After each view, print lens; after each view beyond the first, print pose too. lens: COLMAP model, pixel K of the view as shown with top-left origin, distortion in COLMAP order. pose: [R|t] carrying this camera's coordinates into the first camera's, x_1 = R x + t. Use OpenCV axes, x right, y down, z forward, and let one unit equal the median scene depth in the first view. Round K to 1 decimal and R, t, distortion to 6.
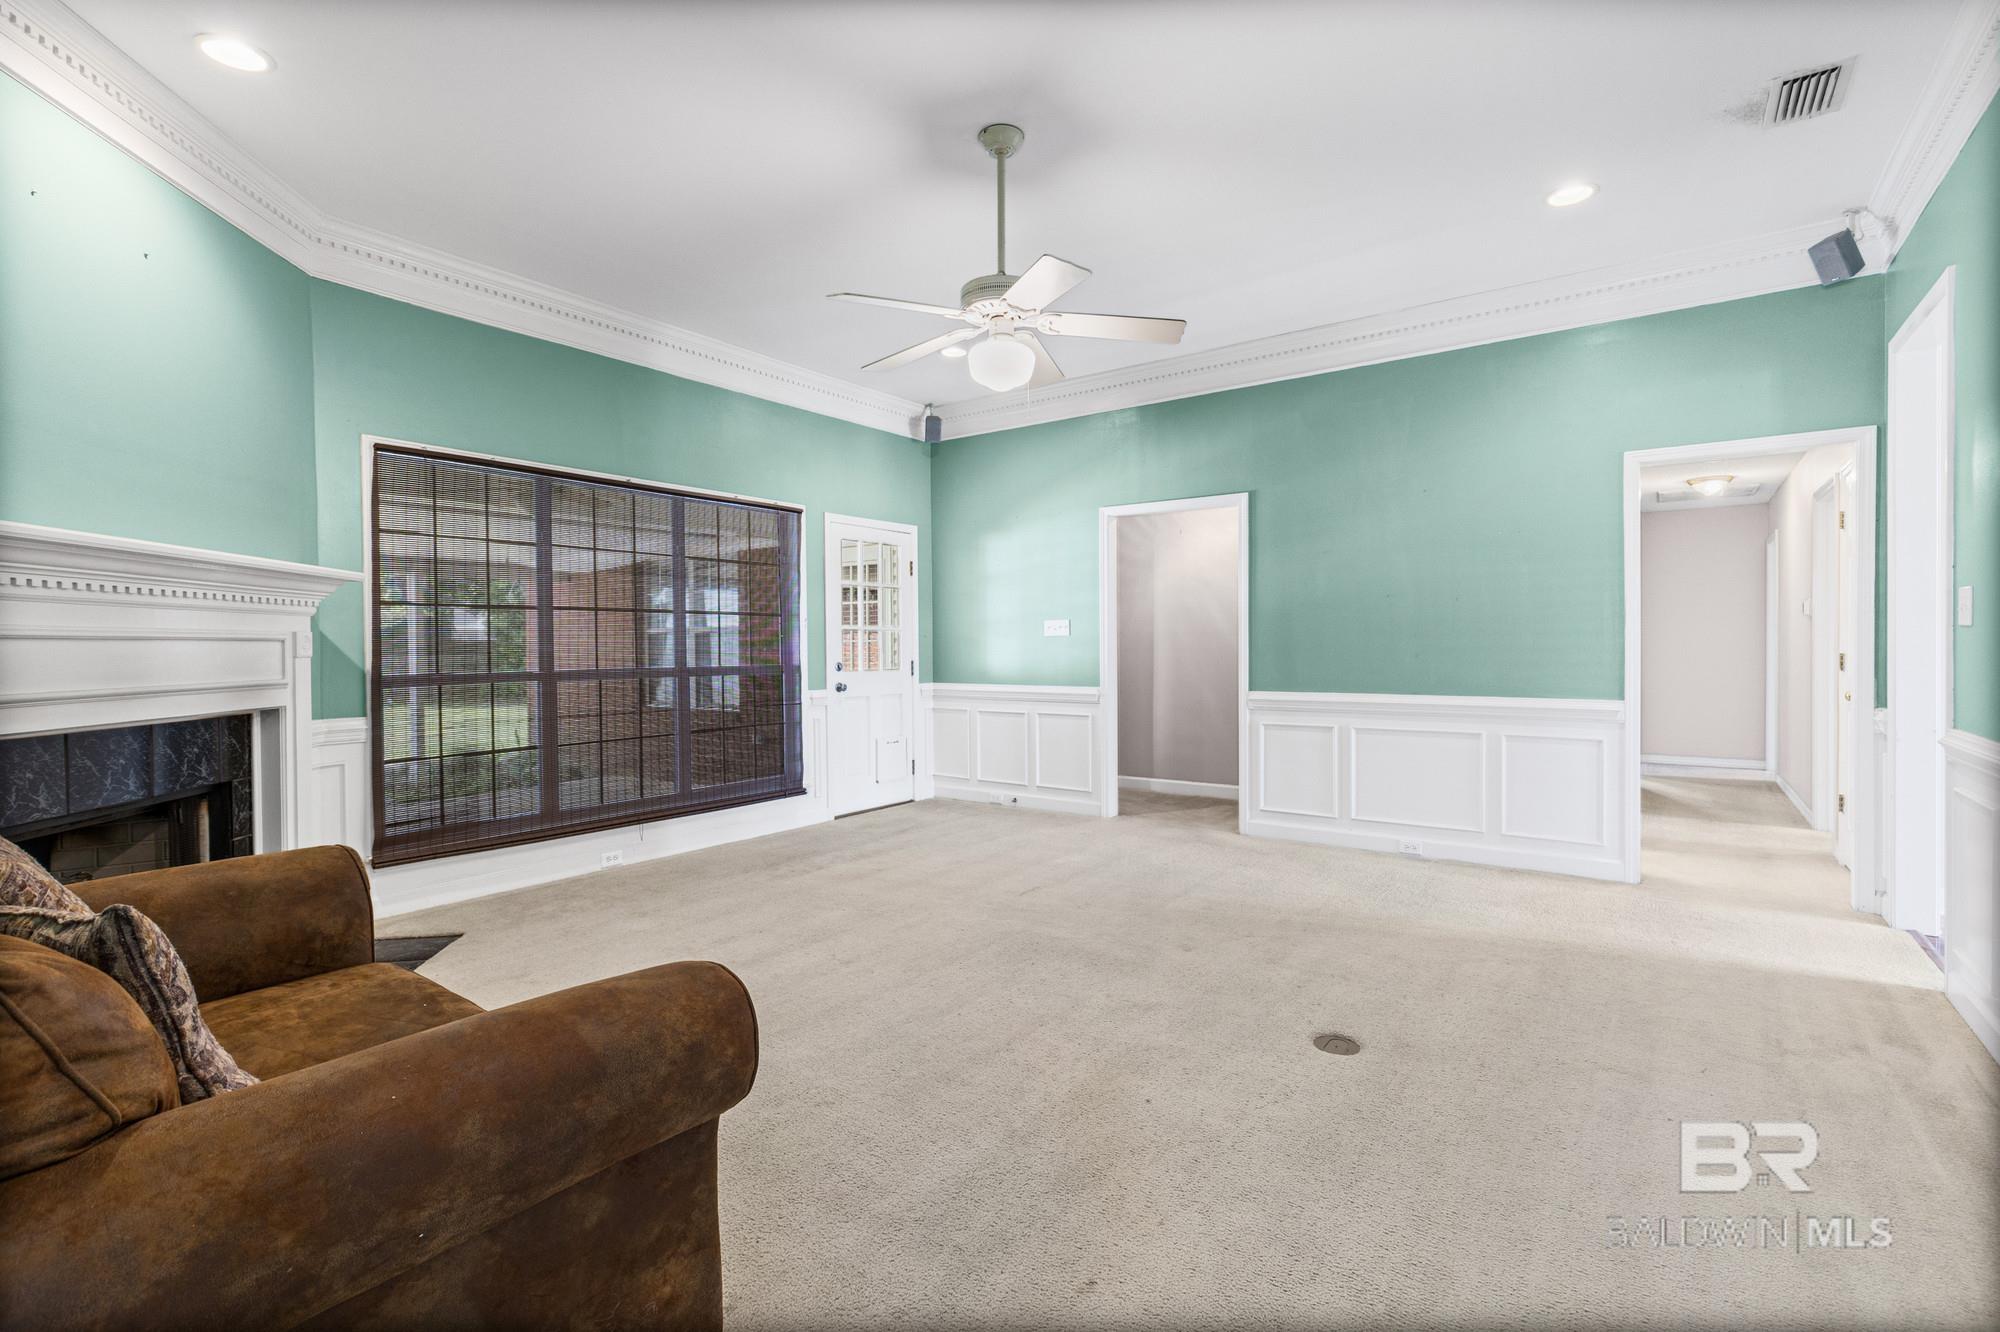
lens RADIAL K [[913.6, 0, 1002.6], [0, 913.6, 659.1], [0, 0, 1]] dist [0.002585, -0.000090]
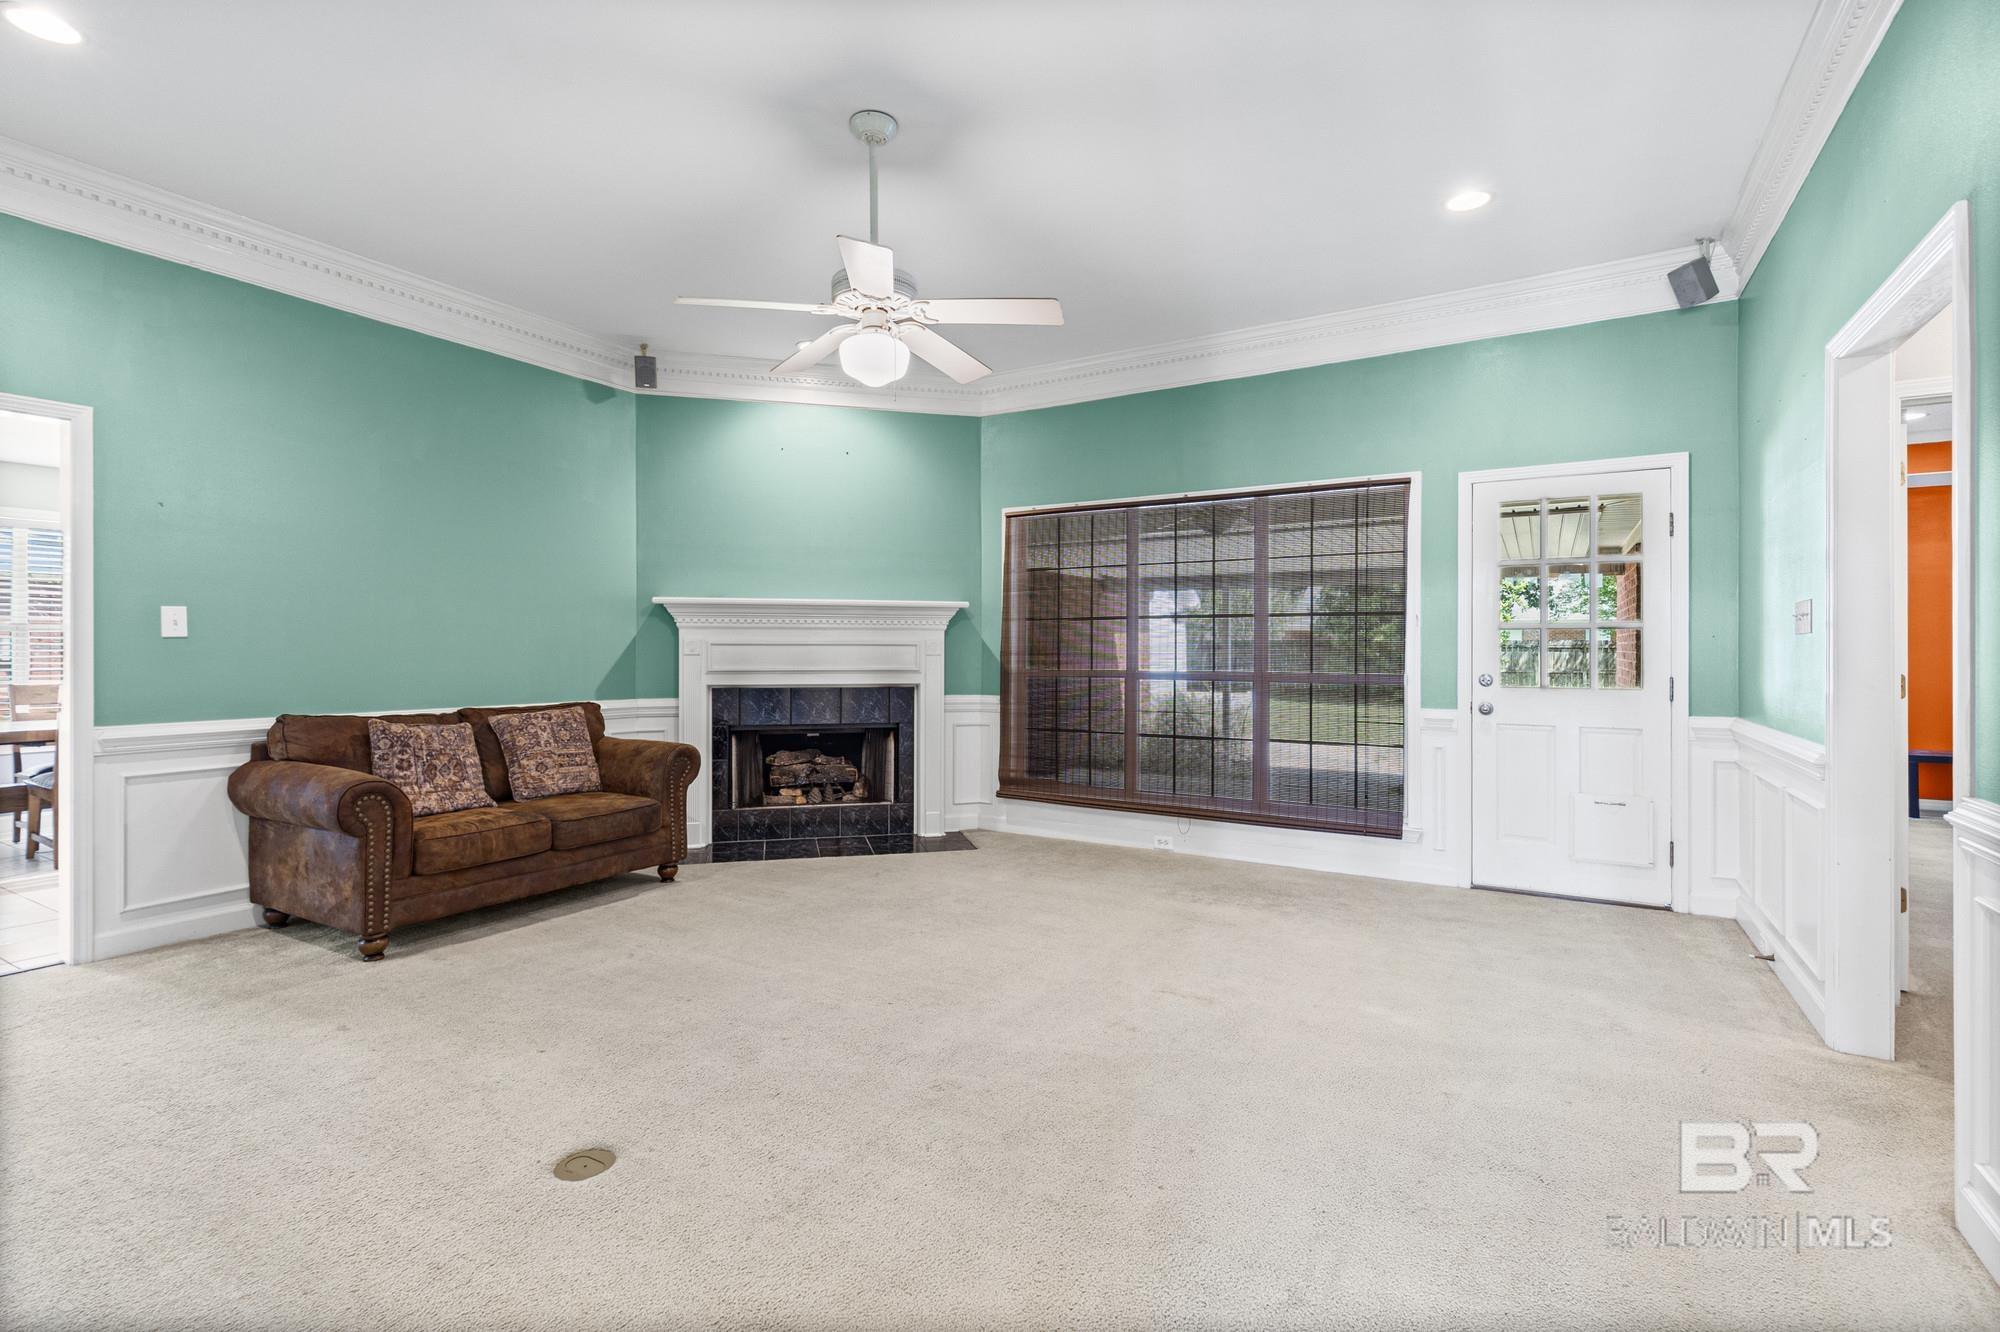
lens RADIAL K [[913.6, 0, 1009.9], [0, 913.6, 653.1], [0, 0, 1]] dist [0.002585, -0.000090]
pose [[0.083423, 0.011743, -0.996445, 0.615819], [-0.016968, 0.999802, 0.010362, -0.017676], [0.996370, 0.016043, 0.083606, 0.675379]]
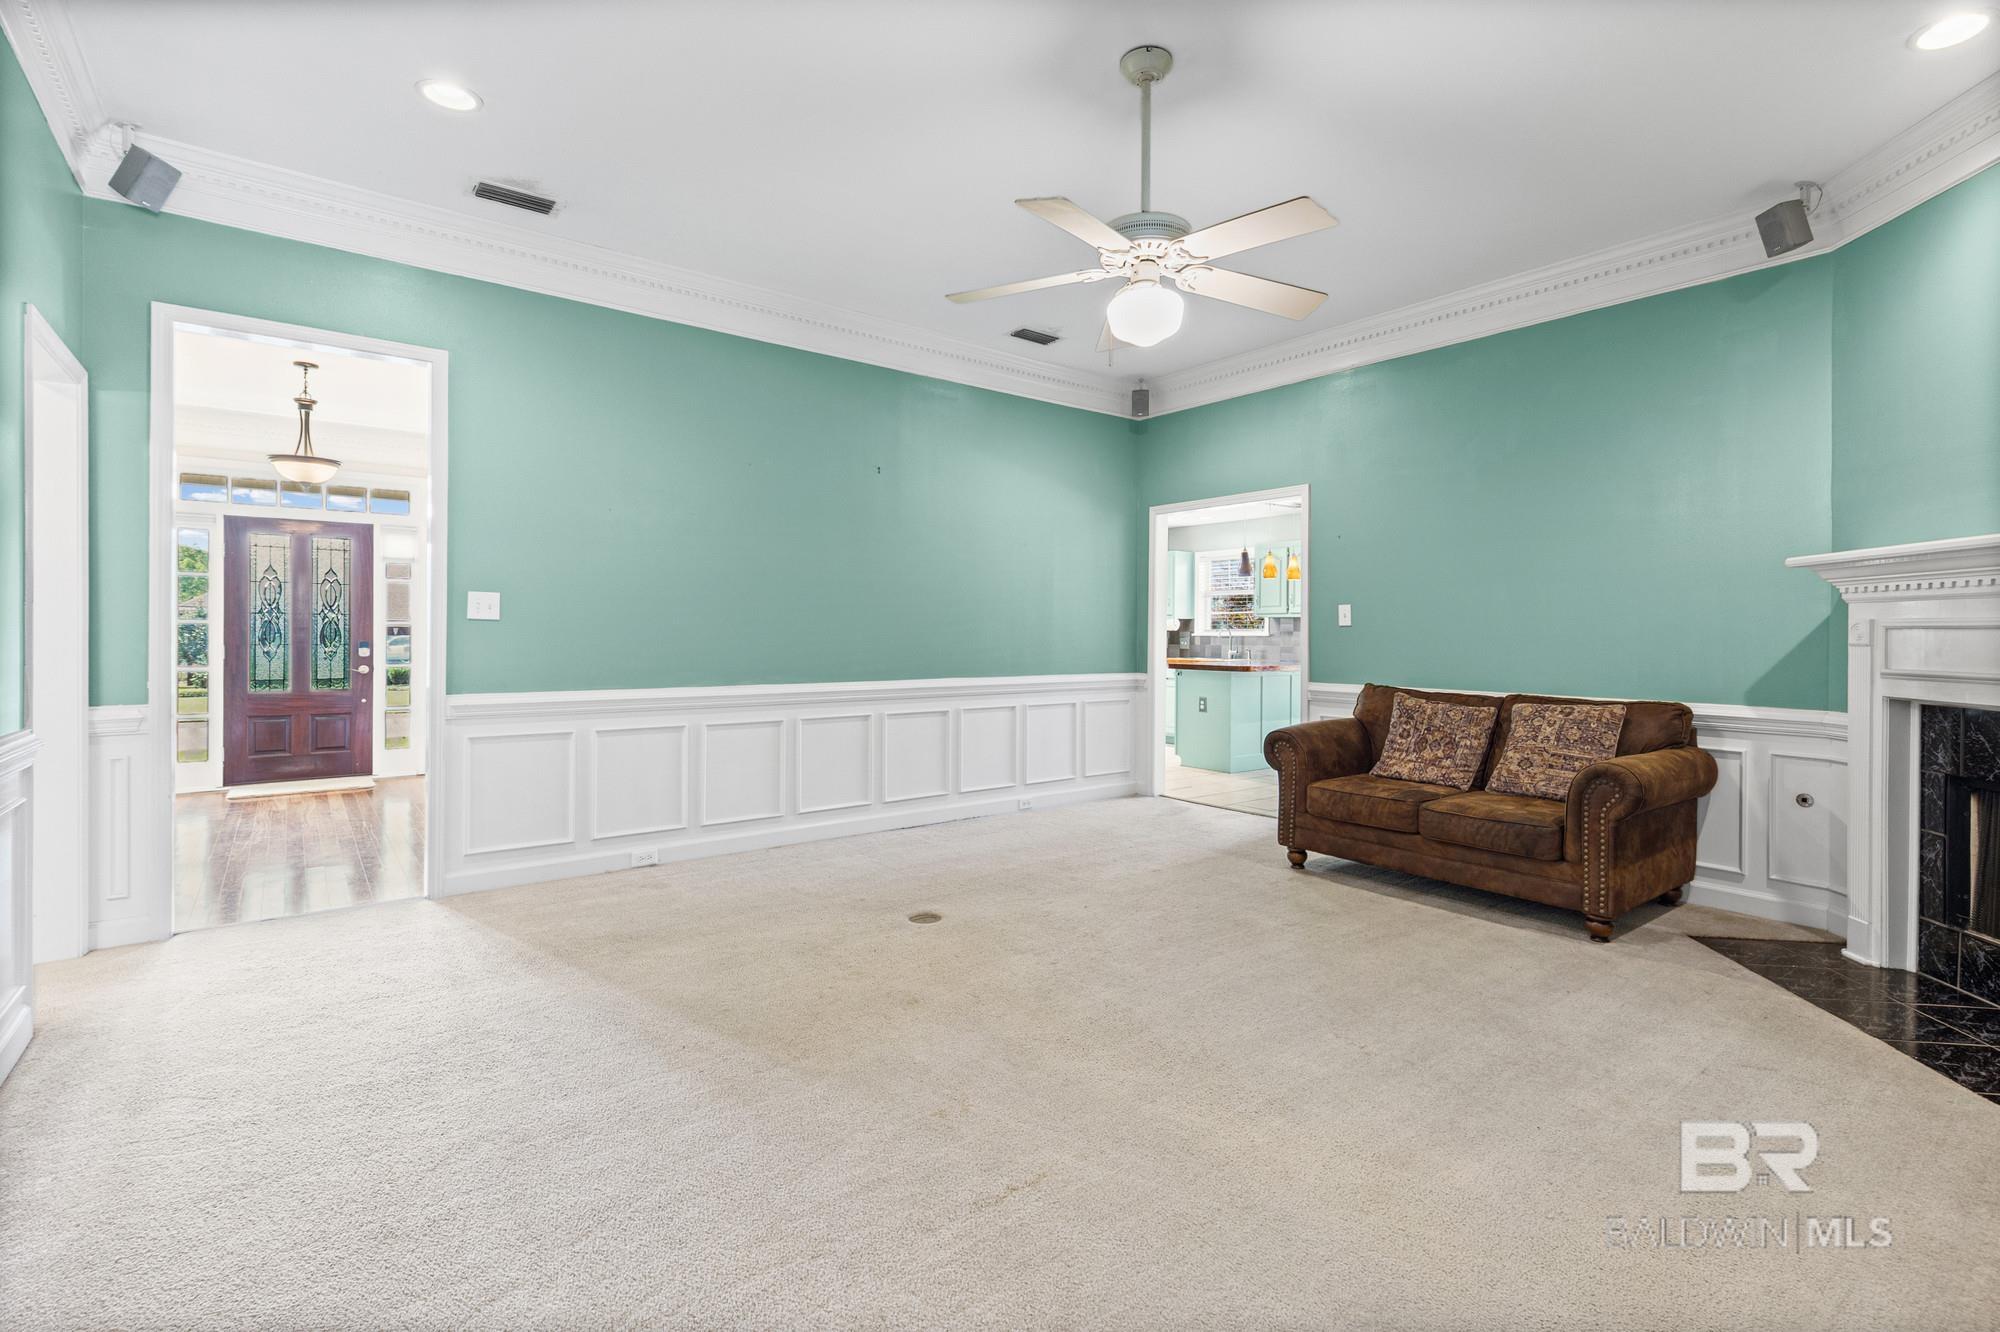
lens RADIAL K [[913.6, 0, 1011.5], [0, 913.6, 646.4], [0, 0, 1]] dist [0.002585, -0.000090]
pose [[-0.957331, 0.001108, 0.288990, -0.062344], [0.009457, 0.999577, 0.027495, -0.020842], [-0.288838, 0.029055, -0.956937, 1.182918]]
